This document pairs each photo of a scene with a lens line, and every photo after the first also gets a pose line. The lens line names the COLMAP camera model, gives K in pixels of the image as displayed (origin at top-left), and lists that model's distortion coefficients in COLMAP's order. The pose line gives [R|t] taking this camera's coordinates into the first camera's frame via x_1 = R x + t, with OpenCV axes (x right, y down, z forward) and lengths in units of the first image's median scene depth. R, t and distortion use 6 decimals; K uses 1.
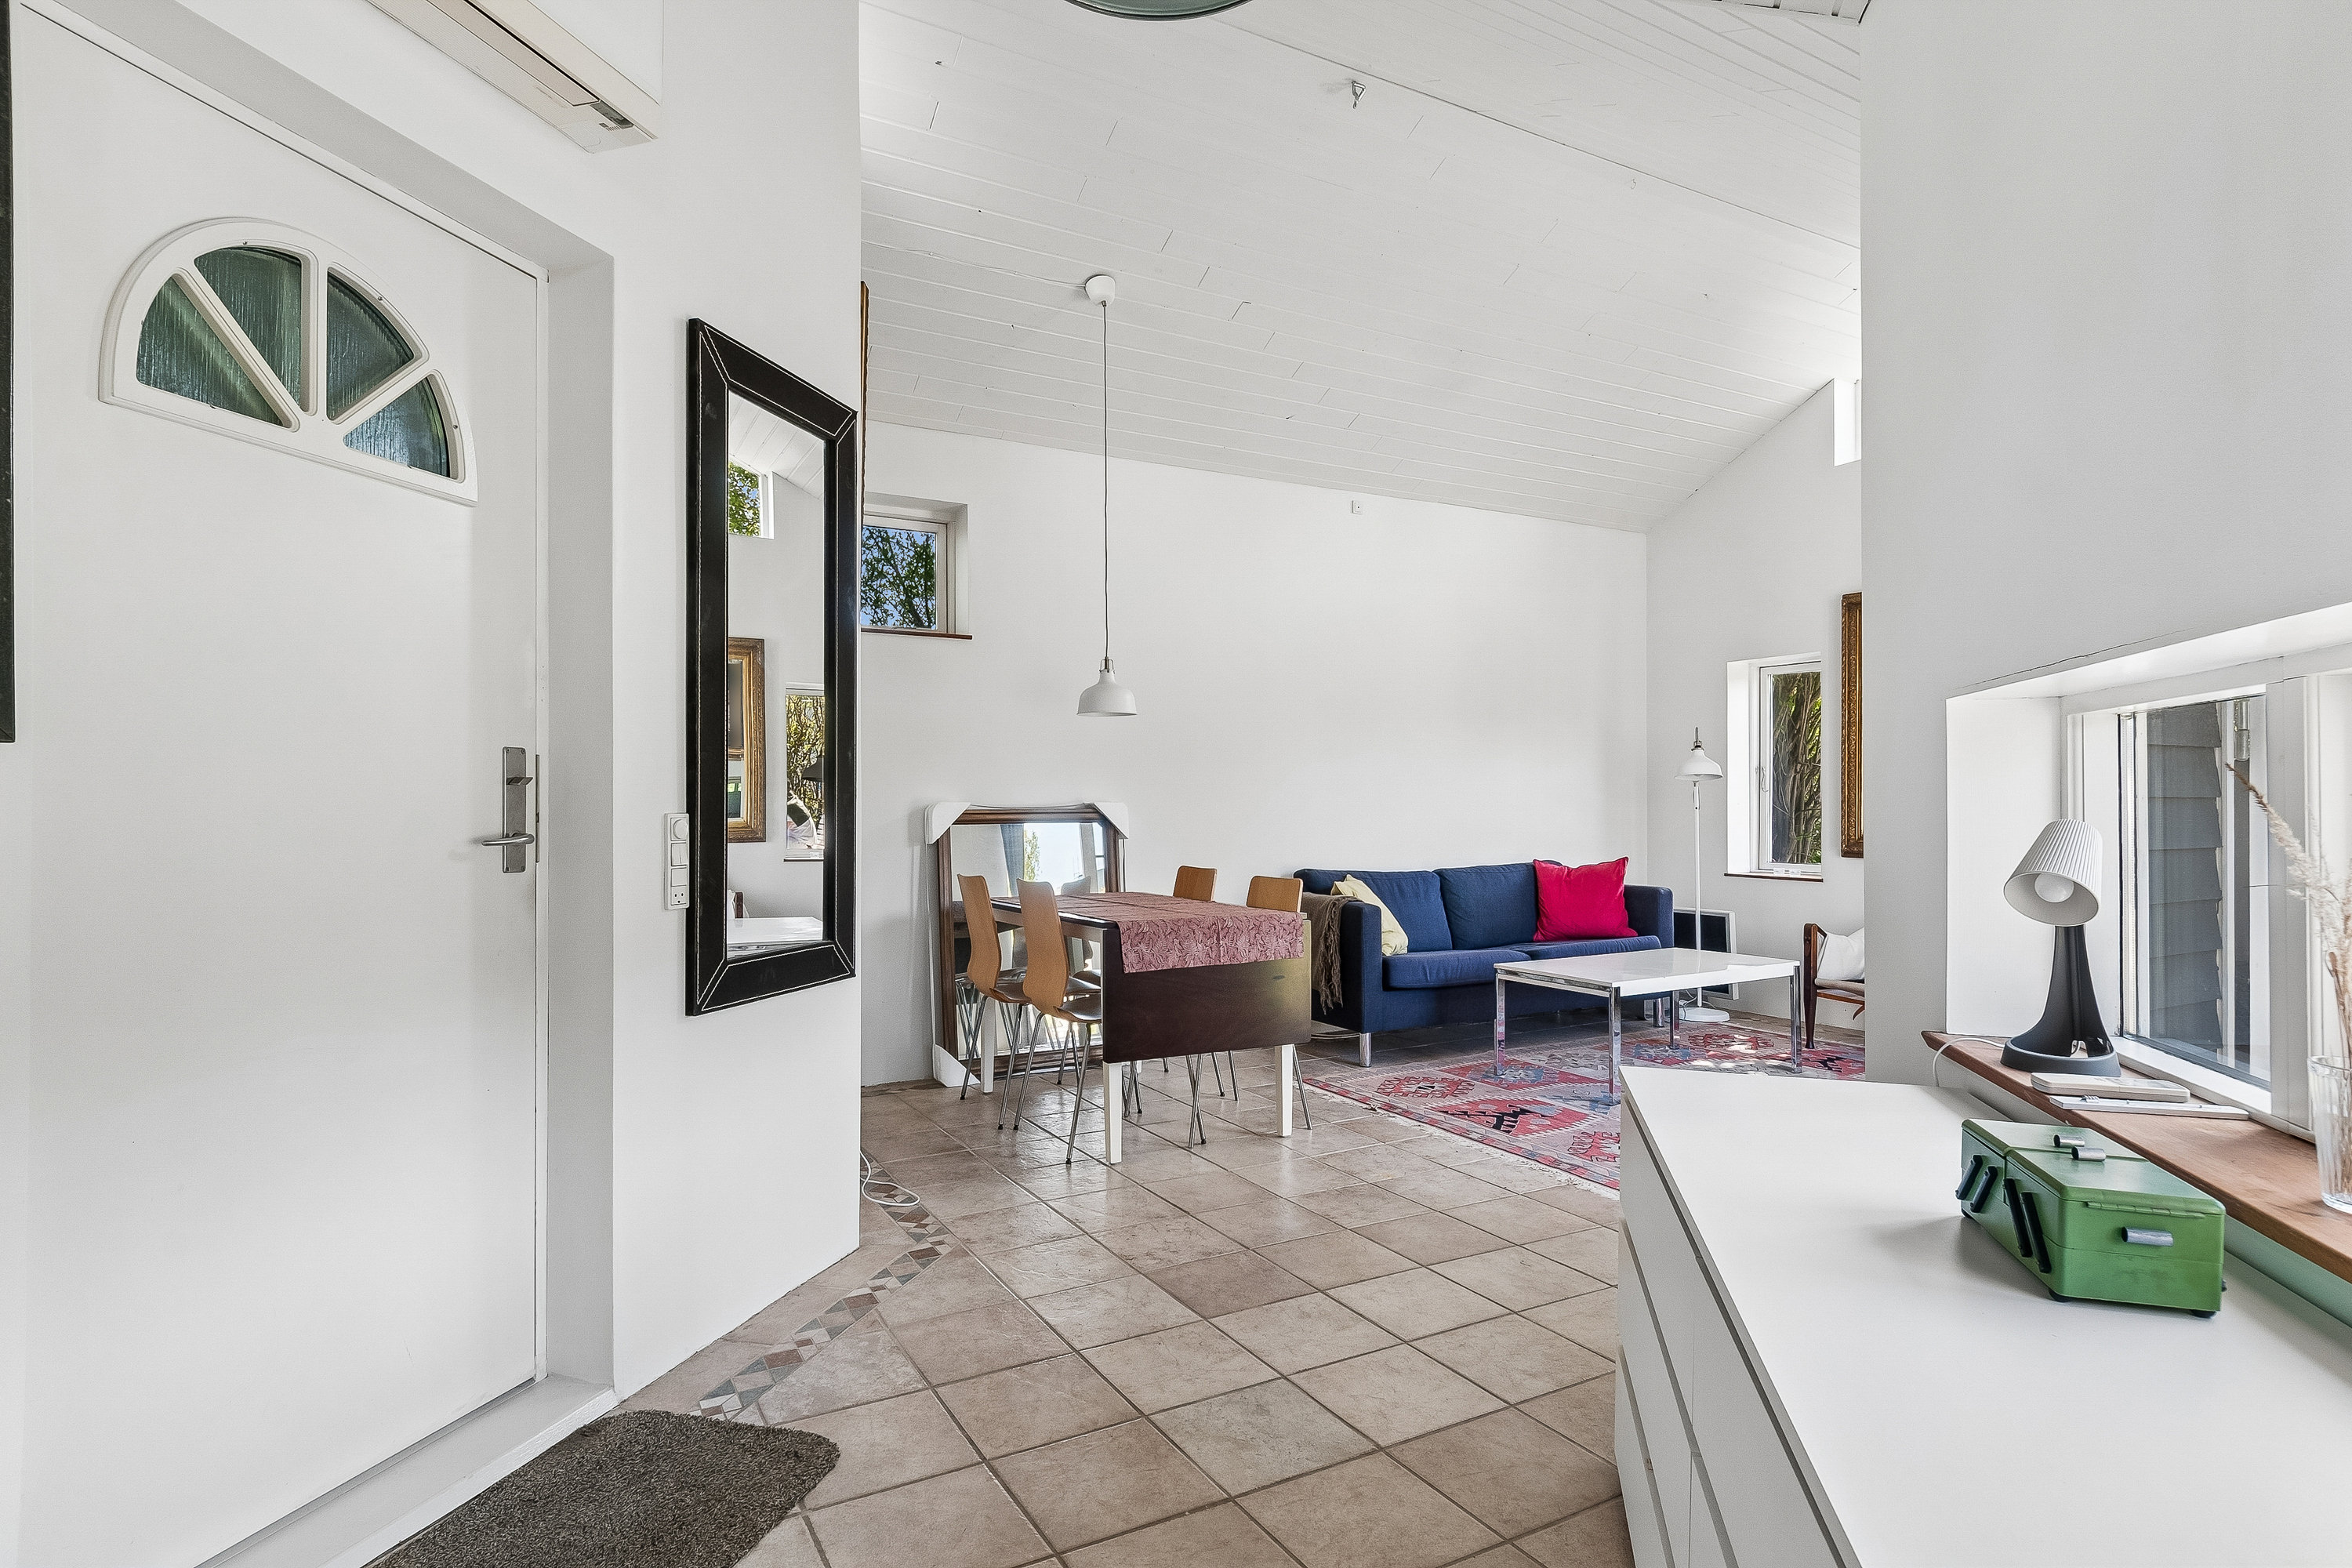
lens RADIAL K [[1224.1, 0, 1180.4], [0, 1224.1, 813.8], [0, 0, 1]] dist [0.001190, -0.000970]
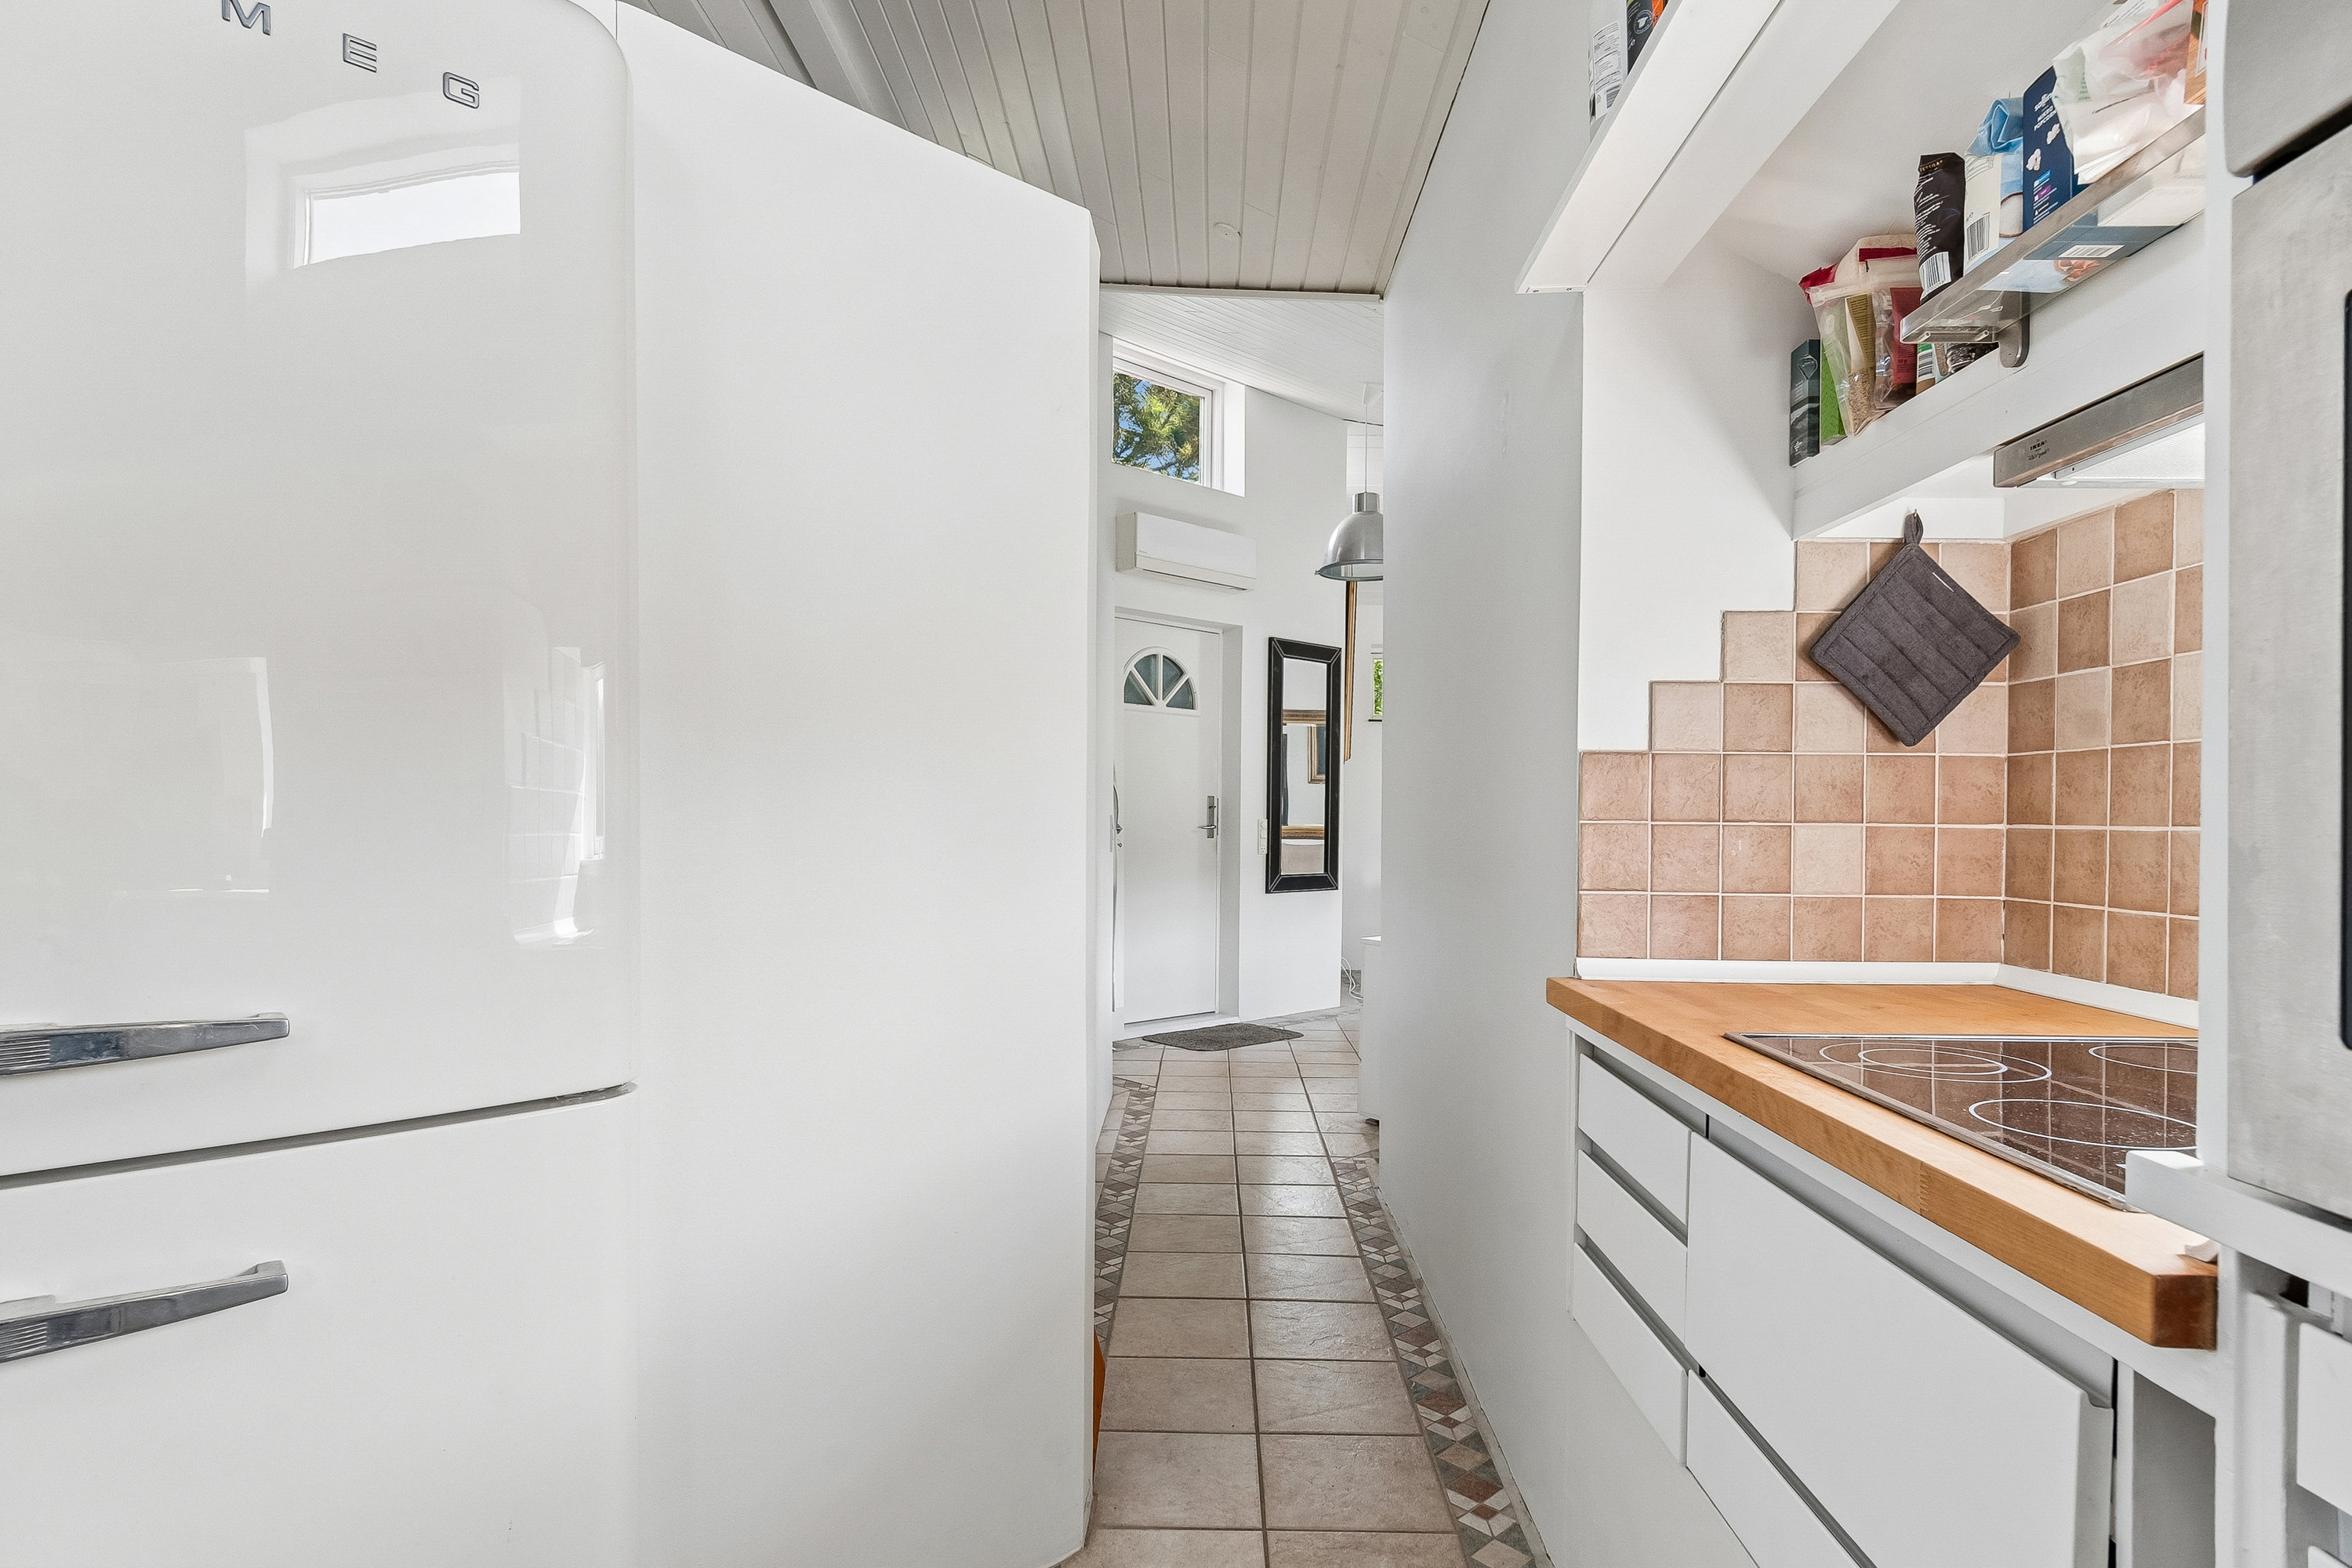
lens RADIAL K [[1259.6, 0, 1188.9], [0, 1259.6, 818.3], [0, 0, 1]] dist [0.009293, -0.014283]
pose [[0.868484, 0.007174, -0.495666, 0.442126], [-0.009033, 0.999958, -0.001355, 0.001911], [0.495636, 0.005655, 0.868512, -0.803204]]
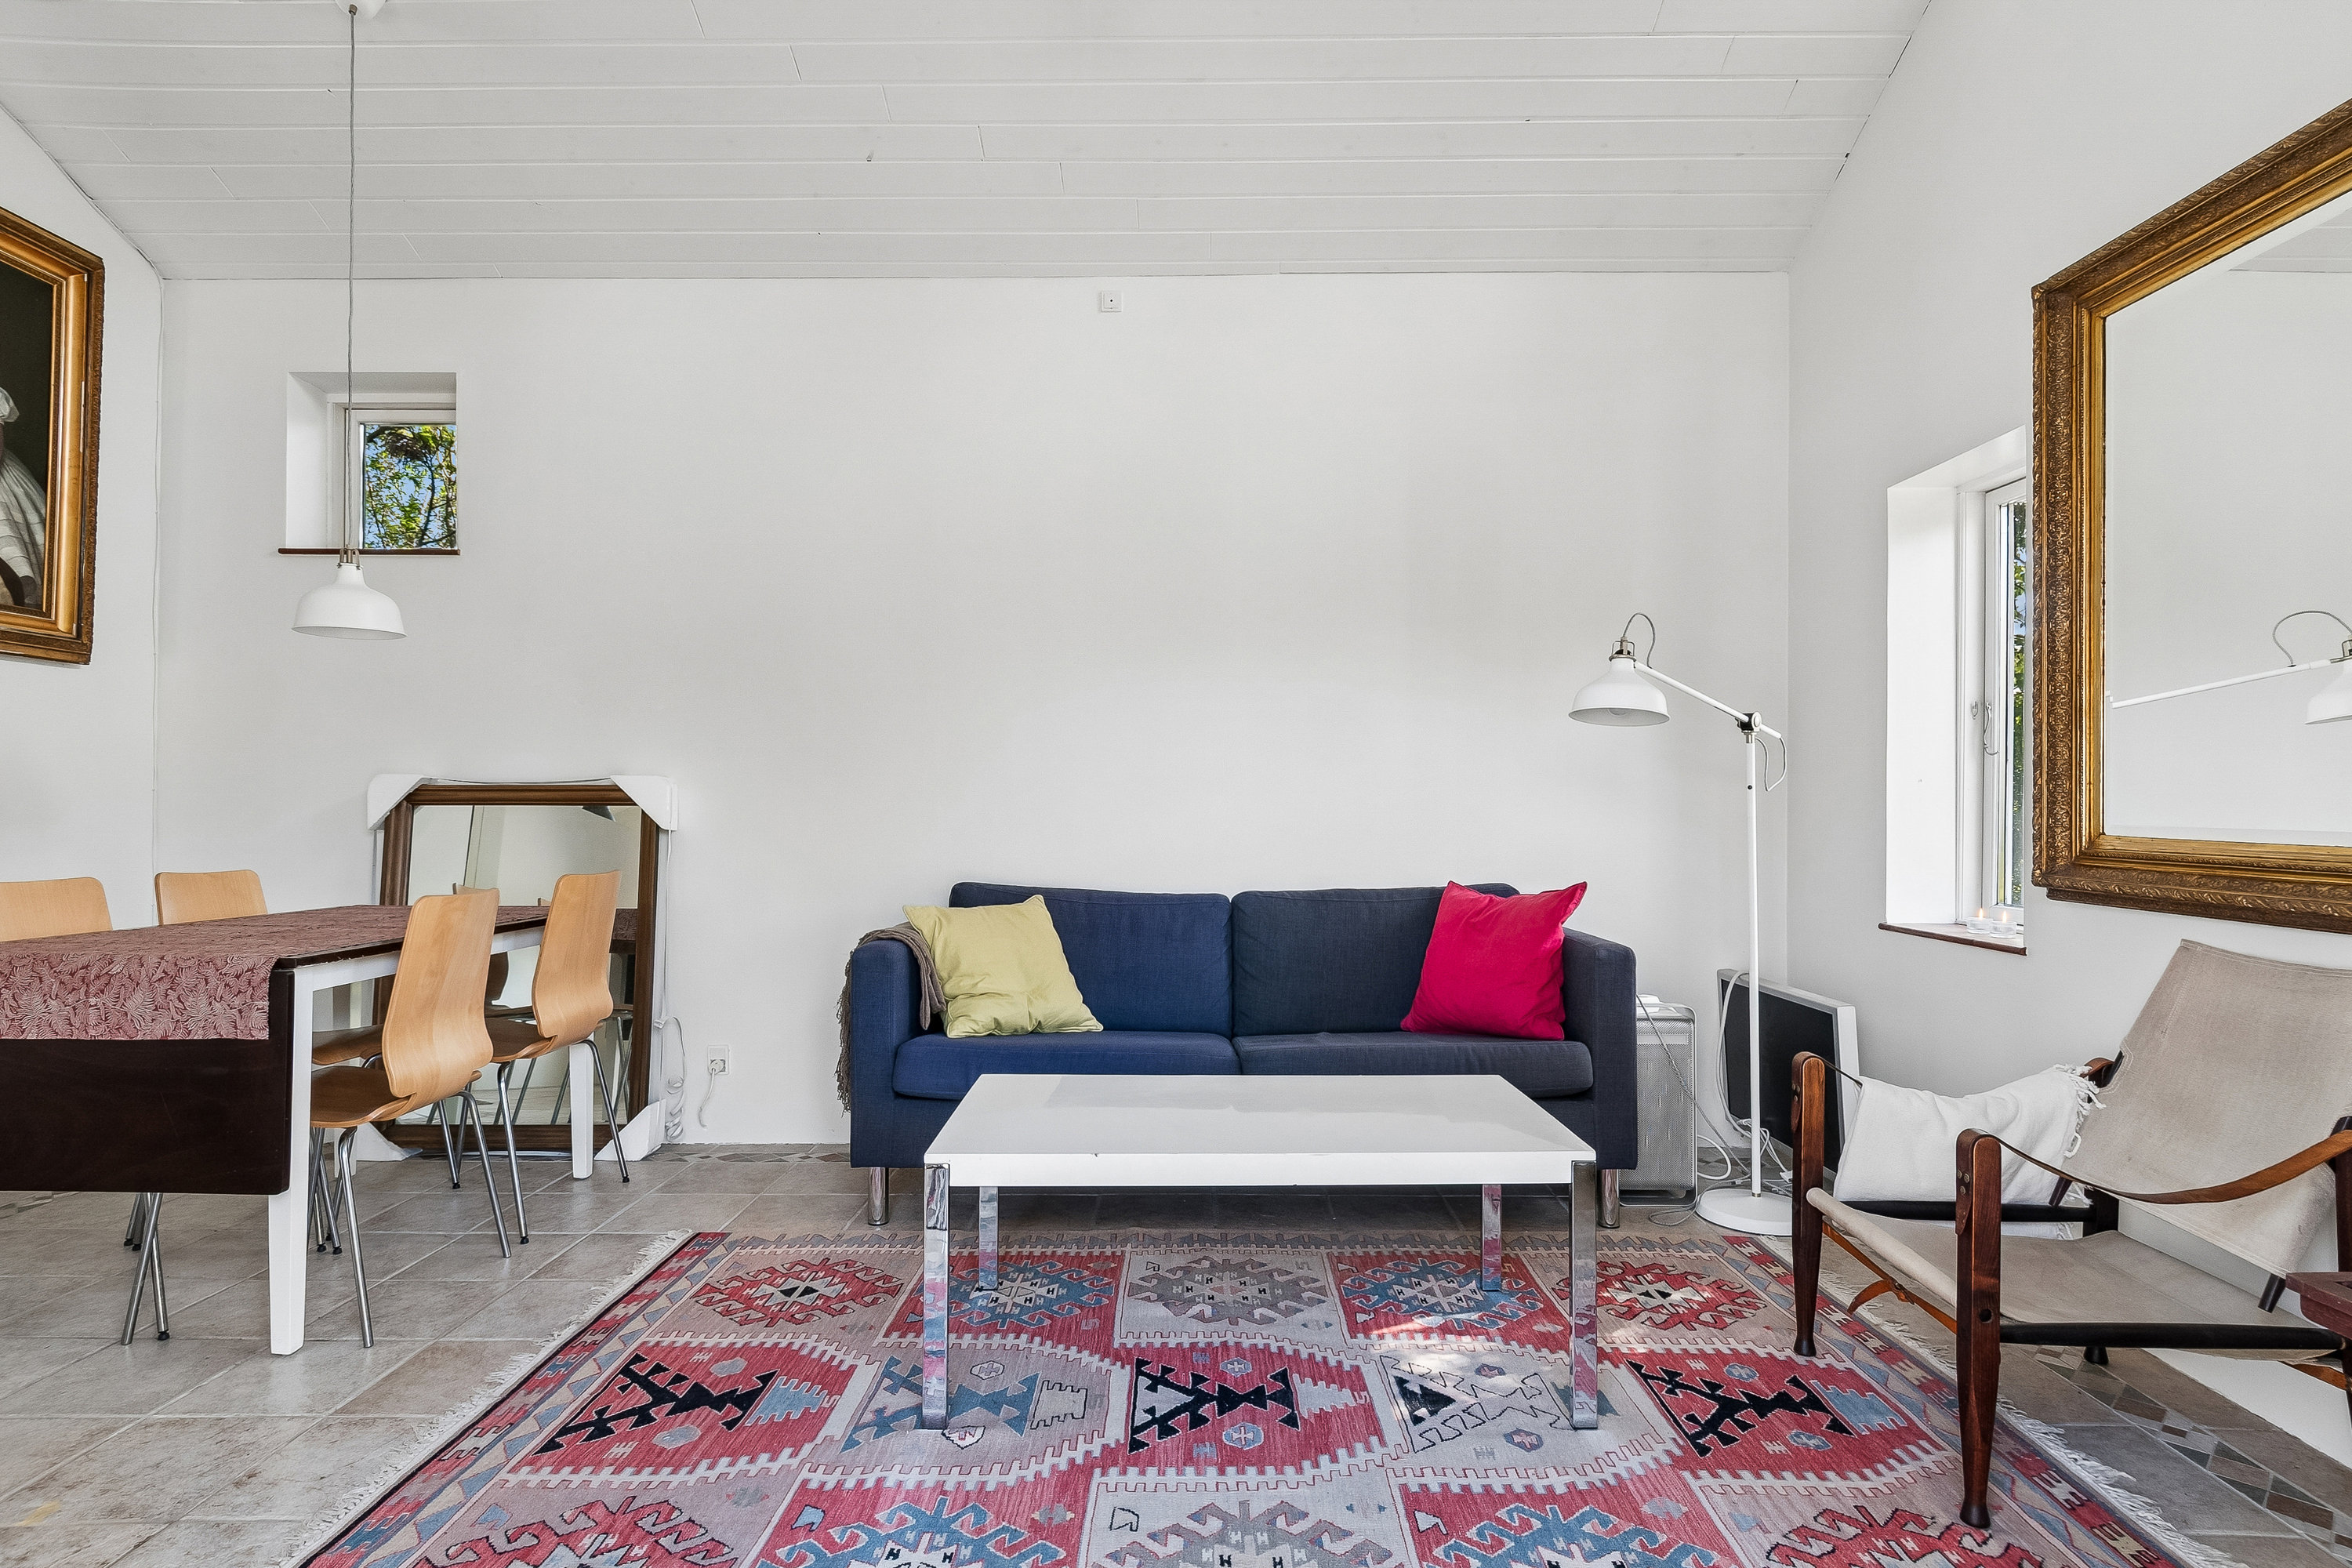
lens RADIAL K [[1224.1, 0, 1180.4], [0, 1224.1, 813.8], [0, 0, 1]] dist [0.001190, -0.000970]
pose [[0.870469, 0.006820, -0.492176, 0.628360], [-0.009008, 0.999957, -0.002075, 0.012387], [0.492141, 0.006240, 0.870493, 0.626773]]
